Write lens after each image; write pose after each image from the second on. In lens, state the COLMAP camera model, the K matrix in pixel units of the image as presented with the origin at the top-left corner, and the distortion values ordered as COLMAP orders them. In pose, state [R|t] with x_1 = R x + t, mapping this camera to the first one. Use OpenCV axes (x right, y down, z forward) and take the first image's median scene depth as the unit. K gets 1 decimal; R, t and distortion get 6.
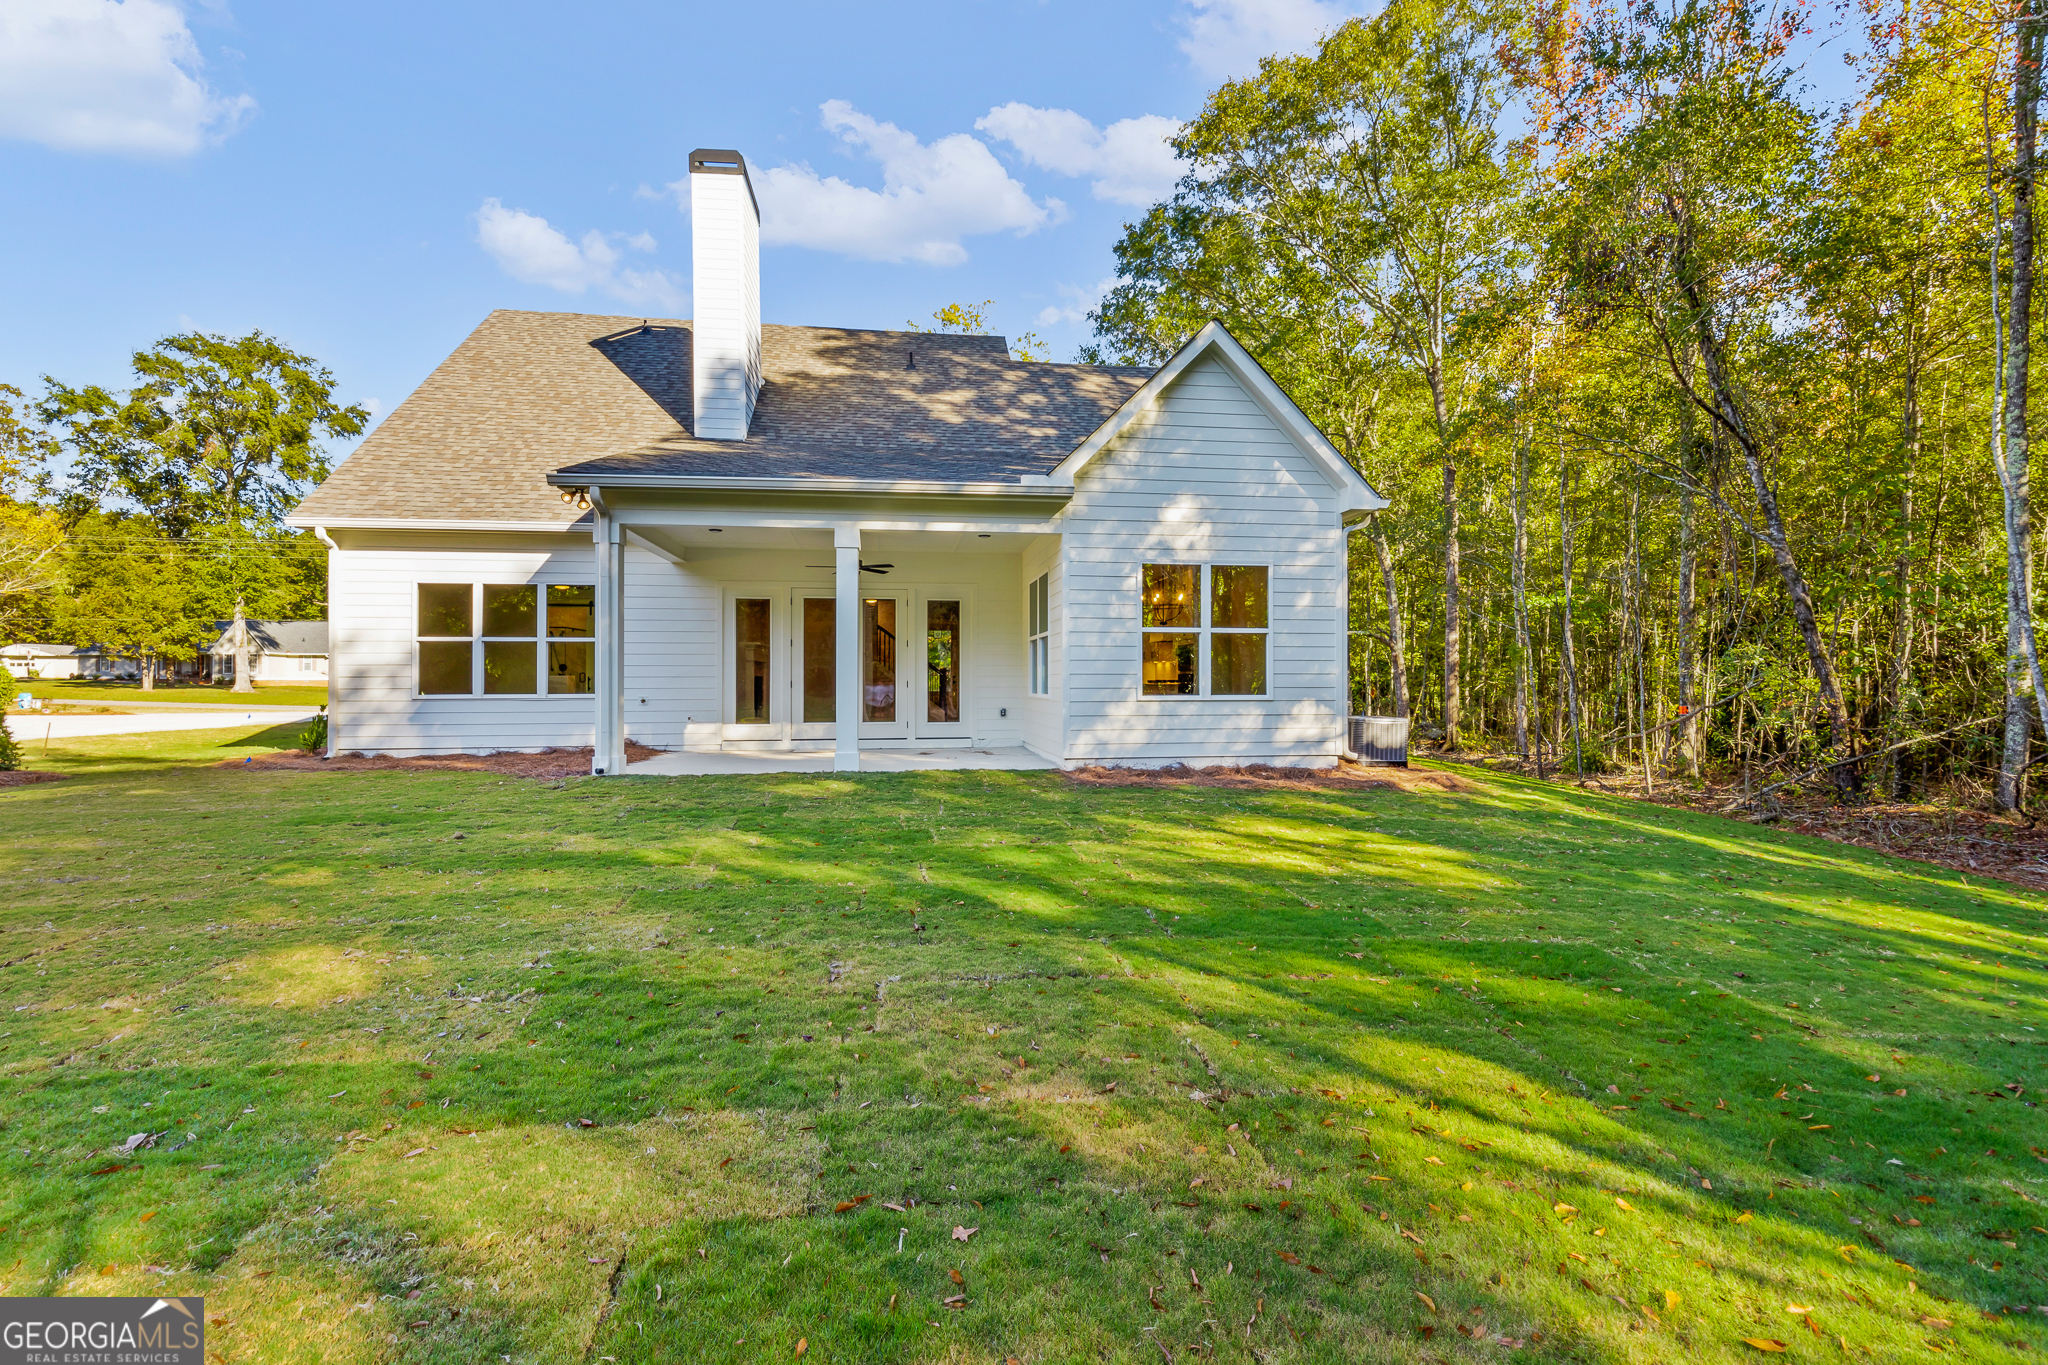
lens RADIAL K [[918.3, 0, 1024.0], [0, 918.3, 682.5], [0, 0, 1]] dist [0.022194, 0.000028]
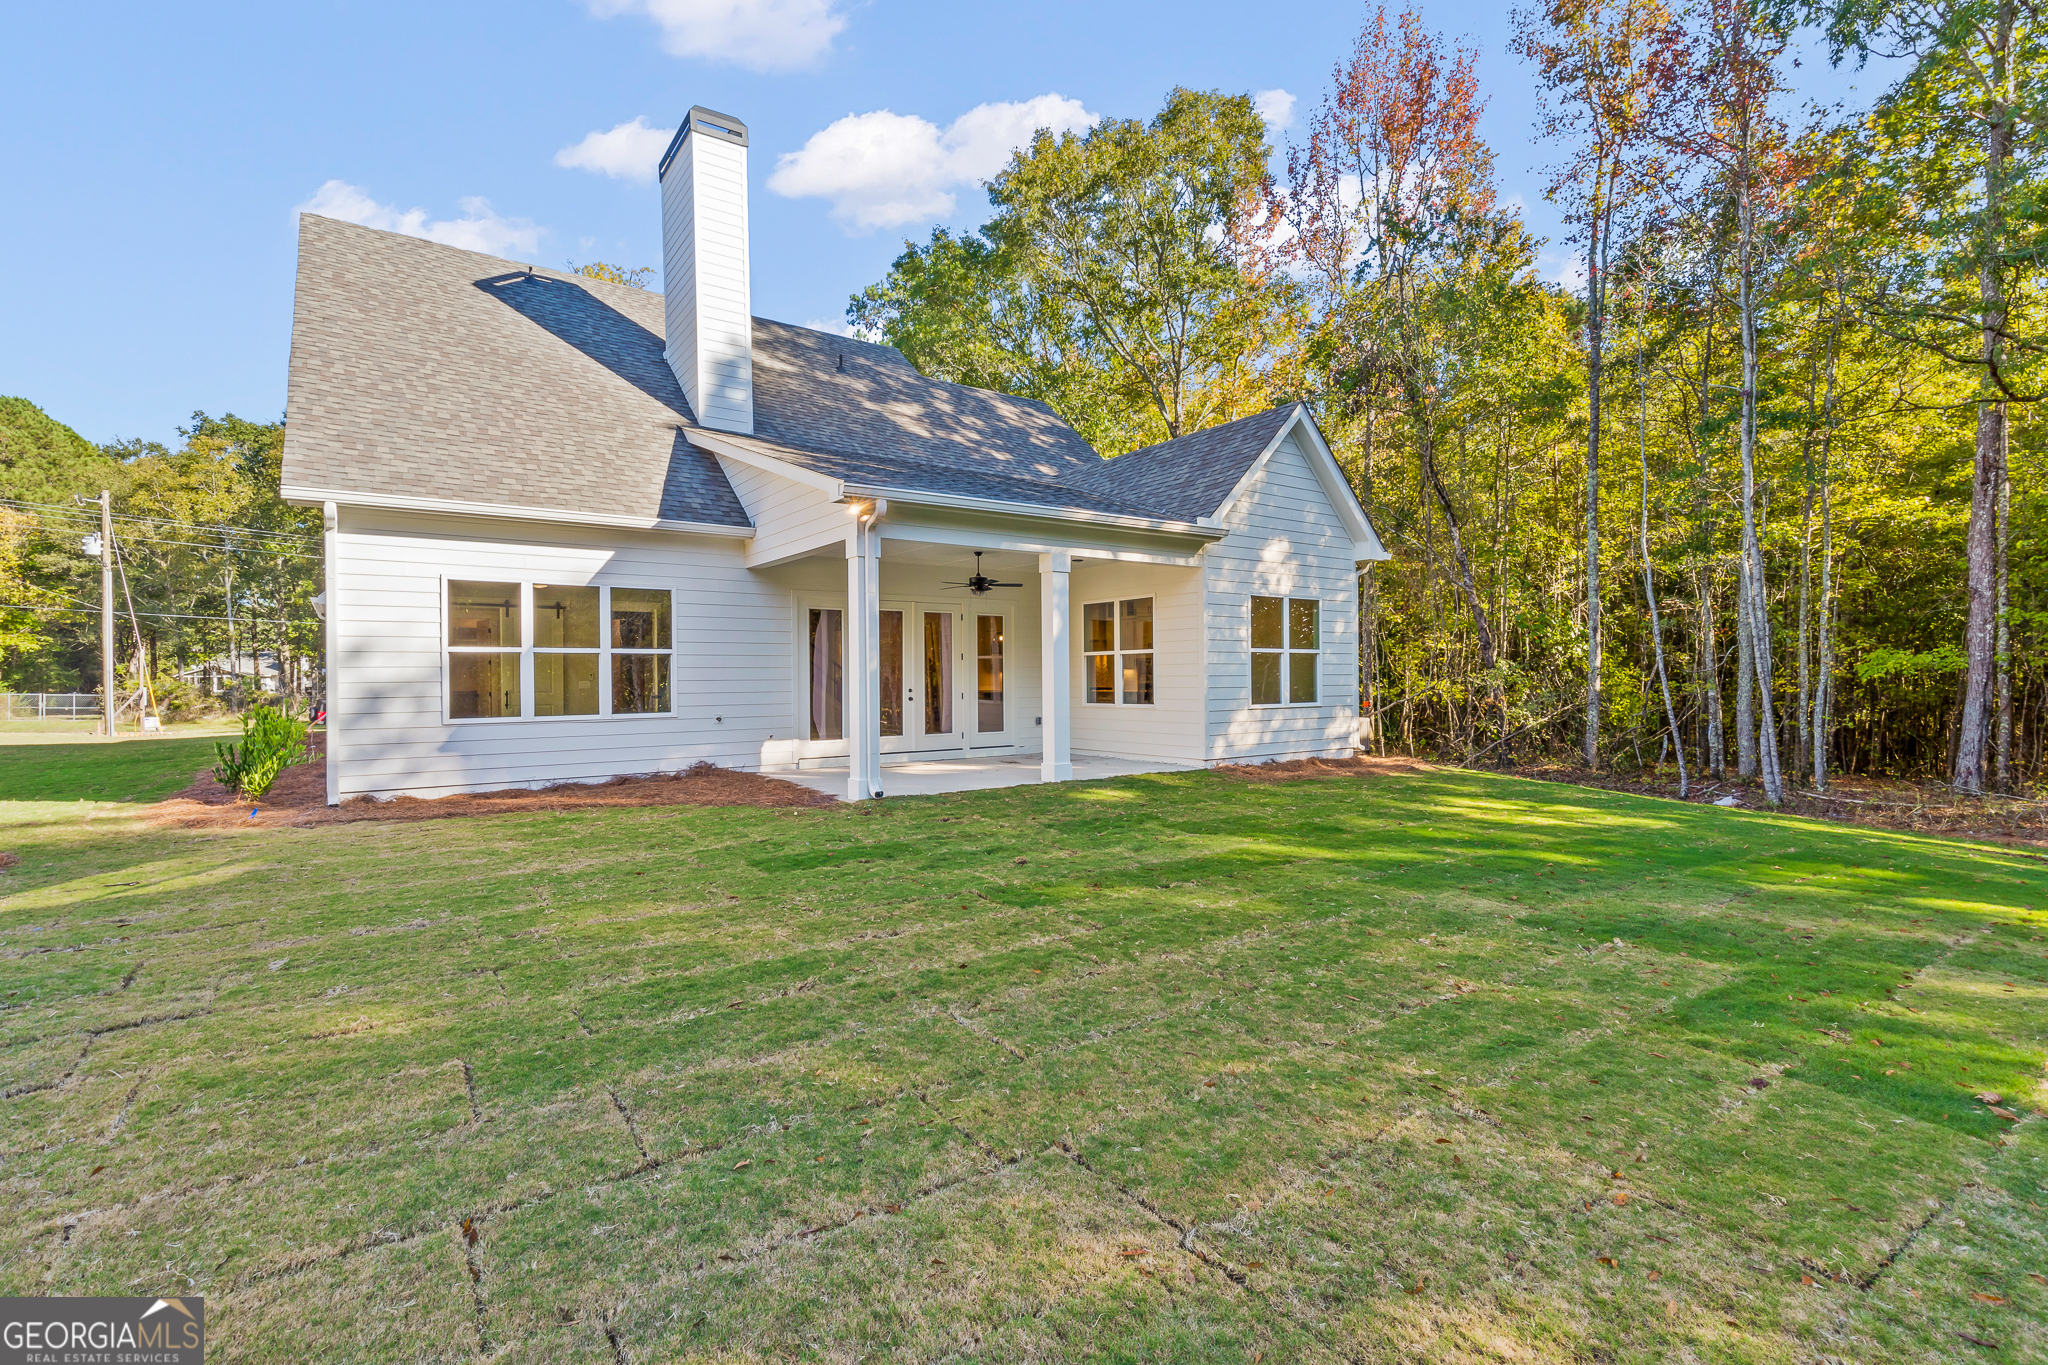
lens RADIAL K [[918.3, 0, 1024.0], [0, 918.3, 682.5], [0, 0, 1]] dist [0.022194, 0.000028]
pose [[0.884449, -0.008311, 0.466564, -0.597521], [0.006955, 0.999965, 0.004628, -0.018814], [-0.466586, -0.000848, 0.884475, 0.060749]]
